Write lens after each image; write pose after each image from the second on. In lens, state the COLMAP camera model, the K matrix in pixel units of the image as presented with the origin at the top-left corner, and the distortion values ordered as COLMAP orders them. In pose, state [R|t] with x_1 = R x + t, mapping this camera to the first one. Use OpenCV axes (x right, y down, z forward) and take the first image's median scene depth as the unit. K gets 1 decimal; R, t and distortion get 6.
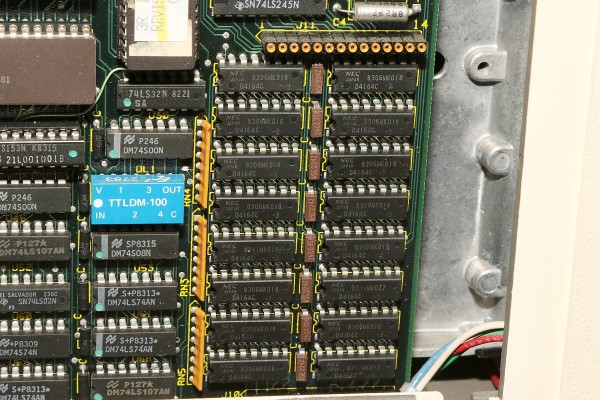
lens RADIAL K [[2344.3, 0, 299.8], [0, 2344.3, 200.0], [0, 0, 1]] dist [0.173257, 0.000000]
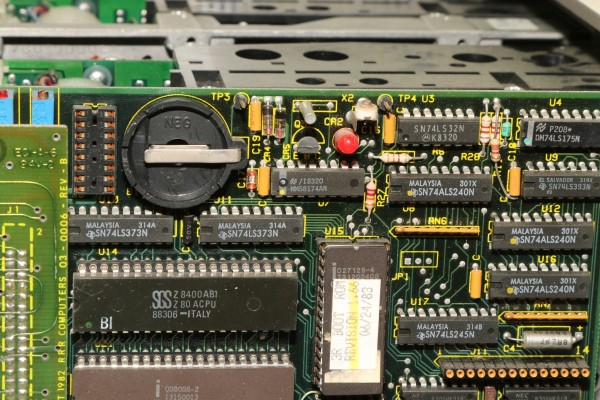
lens RADIAL K [[2344.3, 0, 300.2], [0, 2344.3, 200.0], [0, 0, 1]] dist [0.173257, 0.000000]
pose [[0.999424, -0.005921, -0.033401, -0.045006], [0.002426, 0.994604, -0.103718, -0.031016], [0.033835, 0.103577, 0.994046, -0.118681]]
